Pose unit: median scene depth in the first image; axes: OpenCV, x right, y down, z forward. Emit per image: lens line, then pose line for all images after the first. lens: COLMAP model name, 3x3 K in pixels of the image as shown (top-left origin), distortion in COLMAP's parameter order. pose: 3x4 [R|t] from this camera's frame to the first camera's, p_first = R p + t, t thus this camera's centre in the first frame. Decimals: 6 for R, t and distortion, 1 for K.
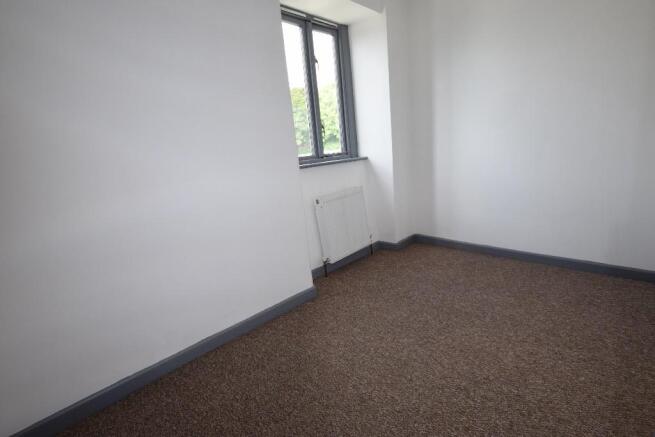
lens RADIAL K [[305.5, 0, 327.5], [0, 305.5, 218.5], [0, 0, 1]] dist [-0.015539, 0.000341]
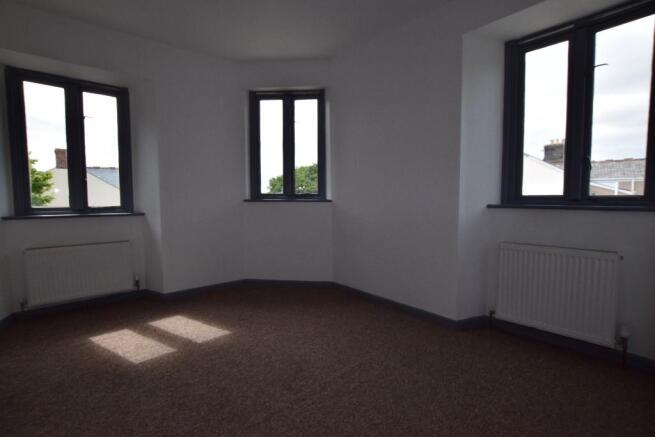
lens RADIAL K [[305.5, 0, 327.5], [0, 305.5, 218.5], [0, 0, 1]] dist [-0.015539, 0.000341]
pose [[-0.077971, 0.167115, -0.982849, 0.857836], [-0.196918, 0.963847, 0.179506, -0.189415], [0.977315, 0.207537, -0.042244, 0.505674]]
